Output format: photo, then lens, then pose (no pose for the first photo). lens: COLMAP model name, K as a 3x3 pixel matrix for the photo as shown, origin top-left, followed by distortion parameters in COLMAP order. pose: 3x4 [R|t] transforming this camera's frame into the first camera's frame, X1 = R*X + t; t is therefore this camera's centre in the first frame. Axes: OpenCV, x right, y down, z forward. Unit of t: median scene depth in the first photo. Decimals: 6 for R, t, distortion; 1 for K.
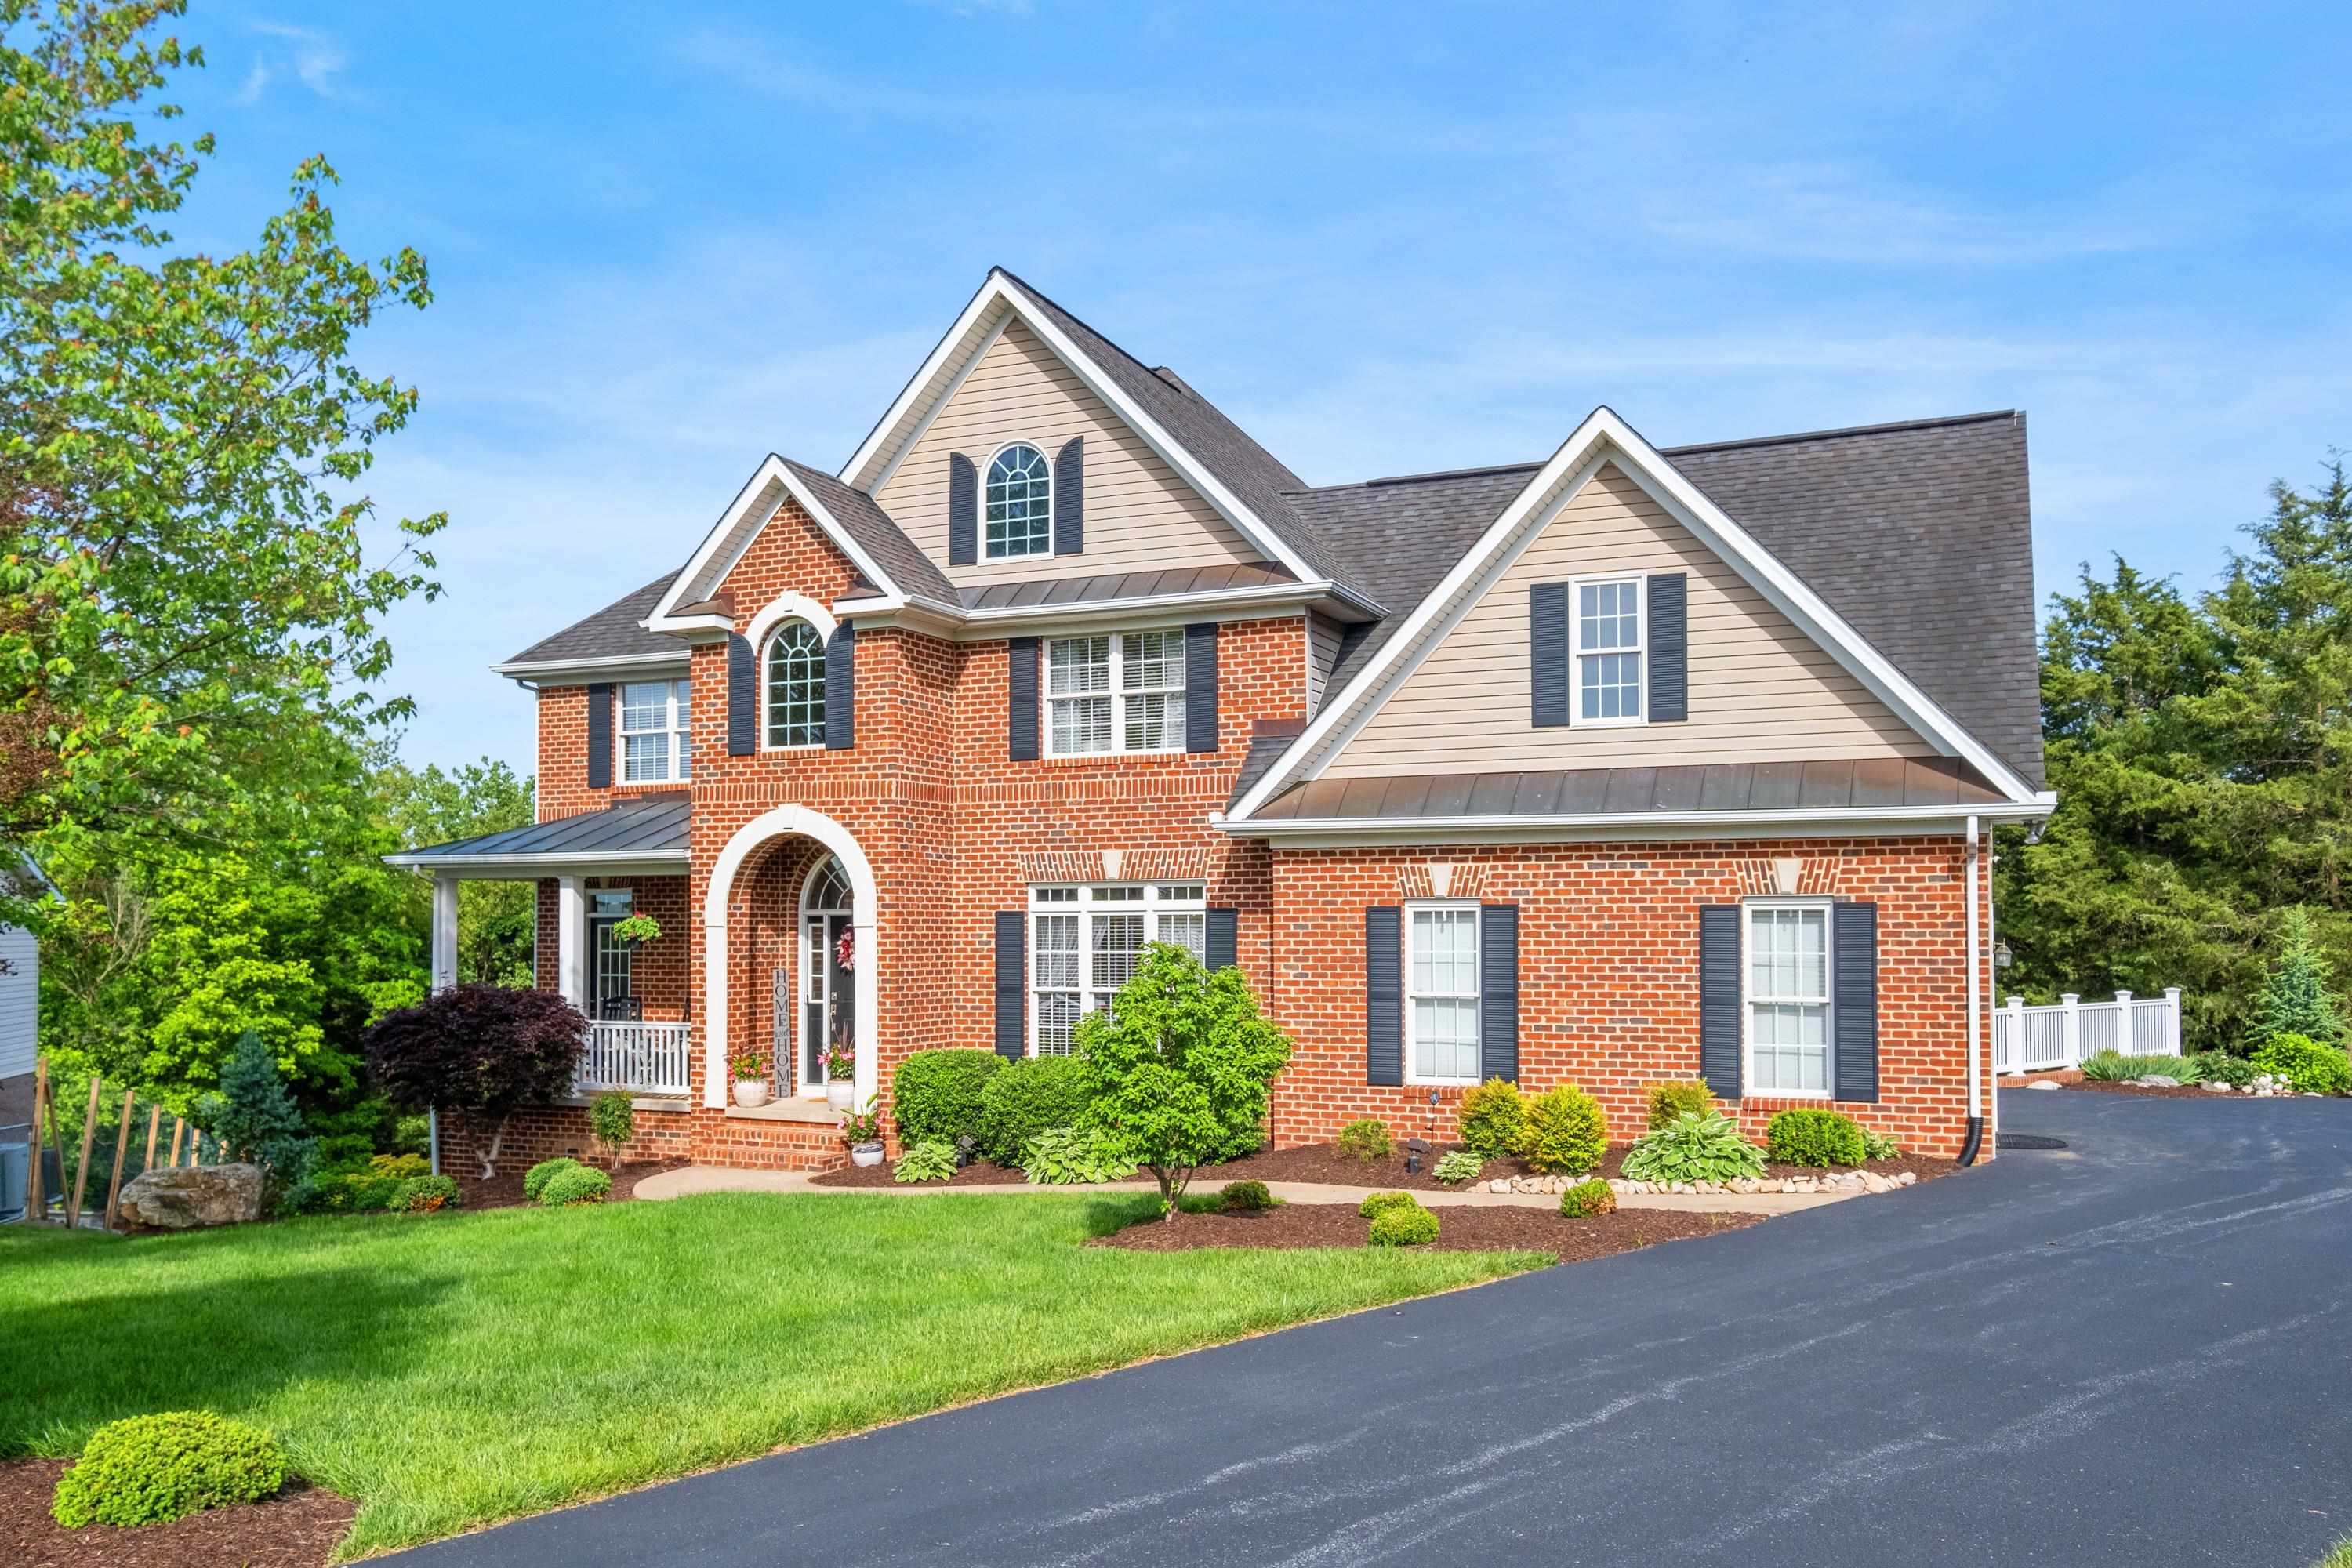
lens RADIAL K [[1788.6, 0, 1179.2], [0, 1788.6, 792.2], [0, 0, 1]] dist [-0.004986, 0.017133]
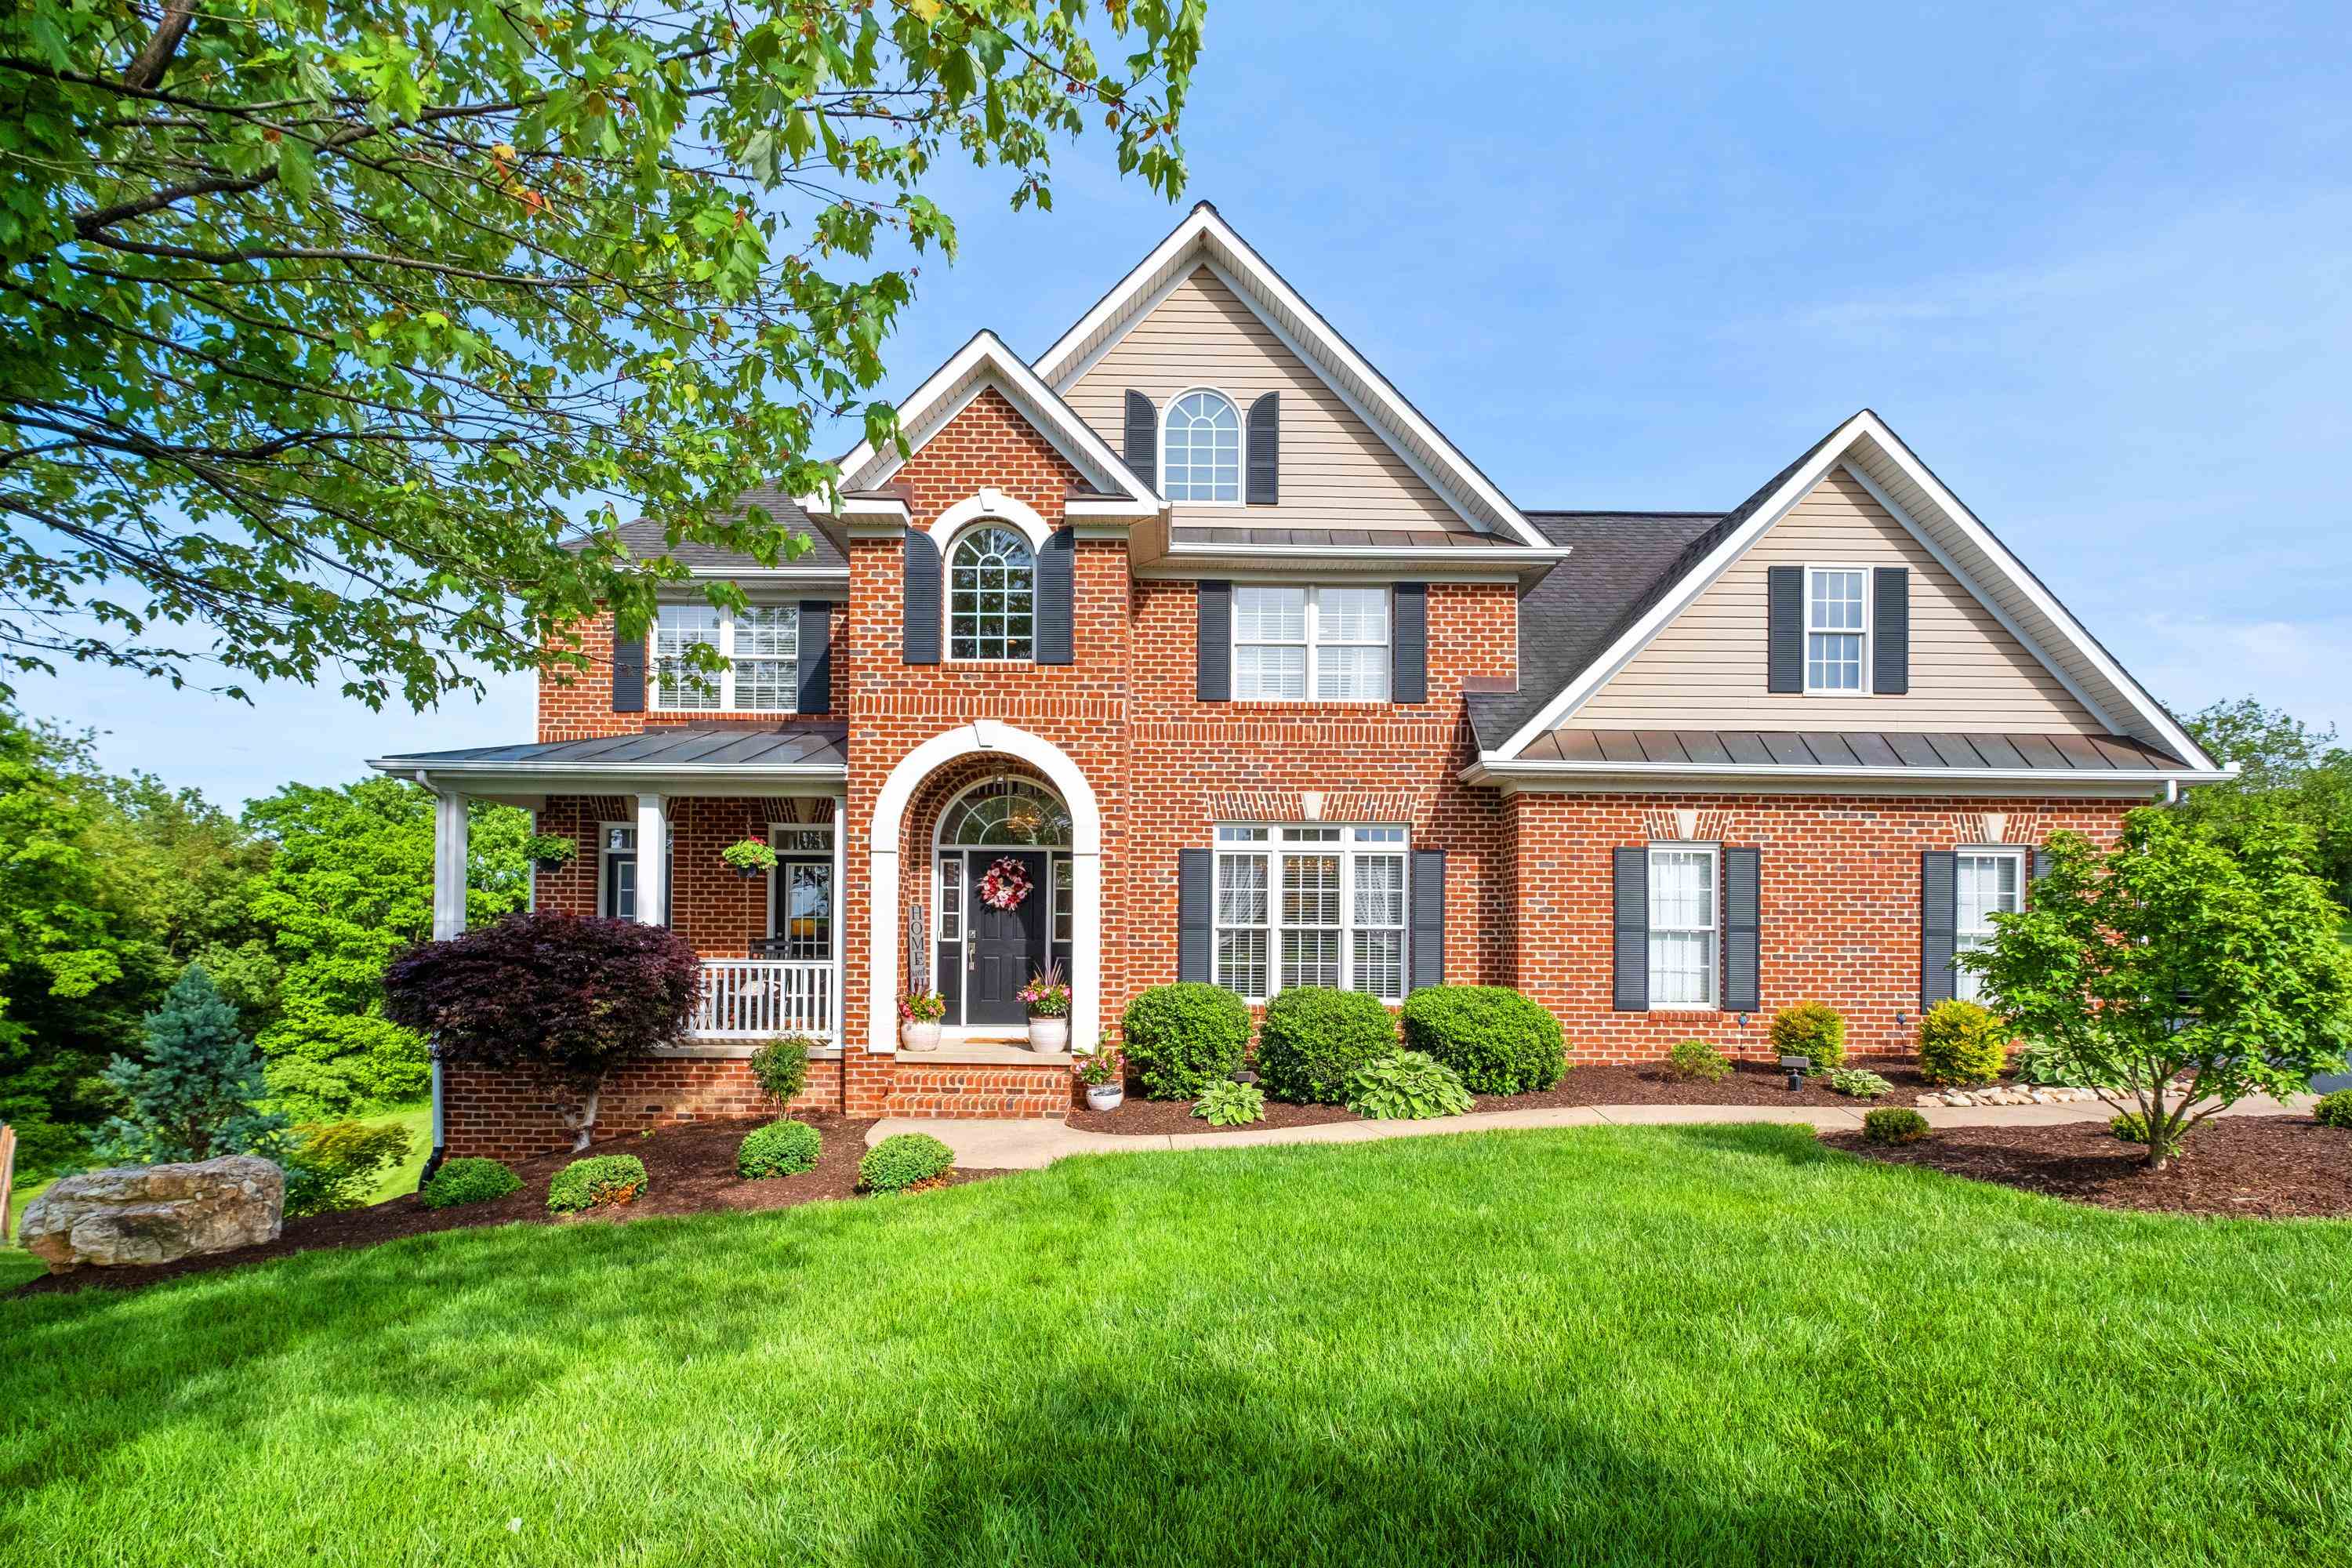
lens RADIAL K [[1061.5, 0, 1180.0], [0, 1061.5, 887.9], [0, 0, 1]] dist [0.001527, -0.000734]
pose [[0.905667, 0.033647, 0.422652, -0.366882], [-0.046051, 0.998755, 0.019170, 0.079957], [-0.421481, -0.036825, 0.906089, 0.475852]]
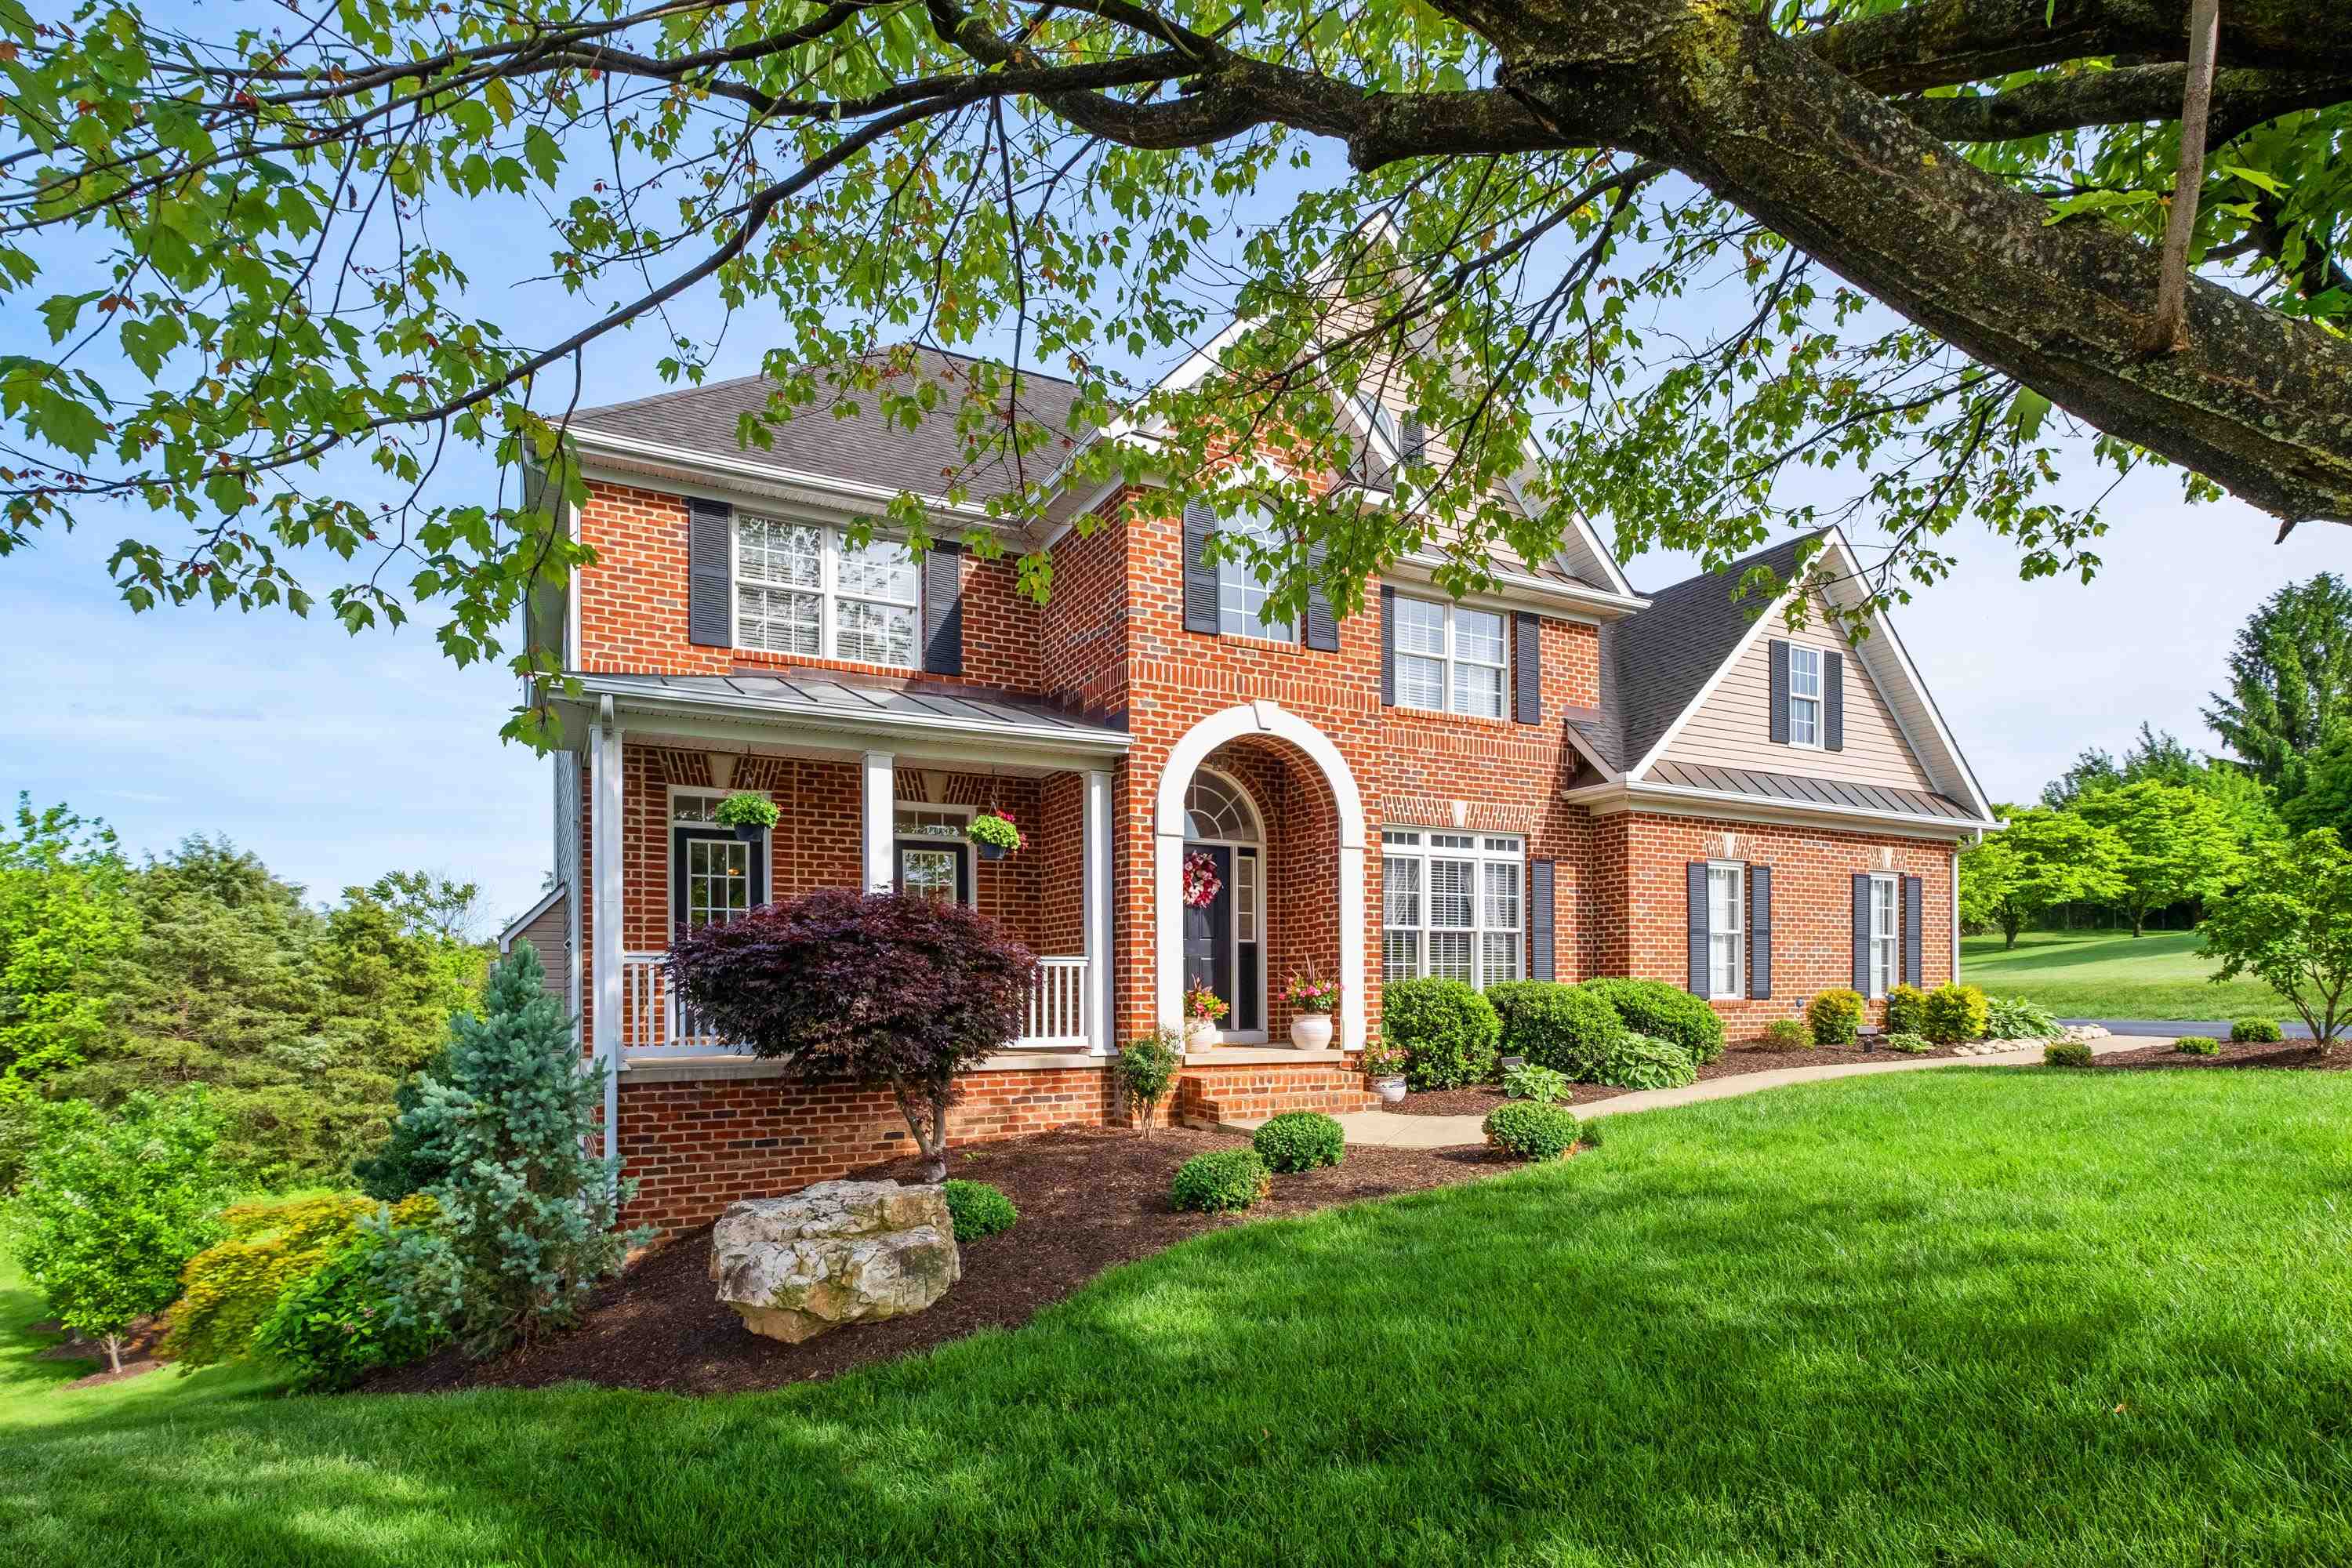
lens RADIAL K [[1152.3, 0, 1131.2], [0, 1152.3, 948.7], [0, 0, 1]] dist [0.000059, 0.000058]
pose [[0.625917, 0.032345, 0.779218, -0.710936], [-0.058938, 0.998244, 0.005906, 0.130759], [-0.777659, -0.049623, 0.626725, 0.713985]]
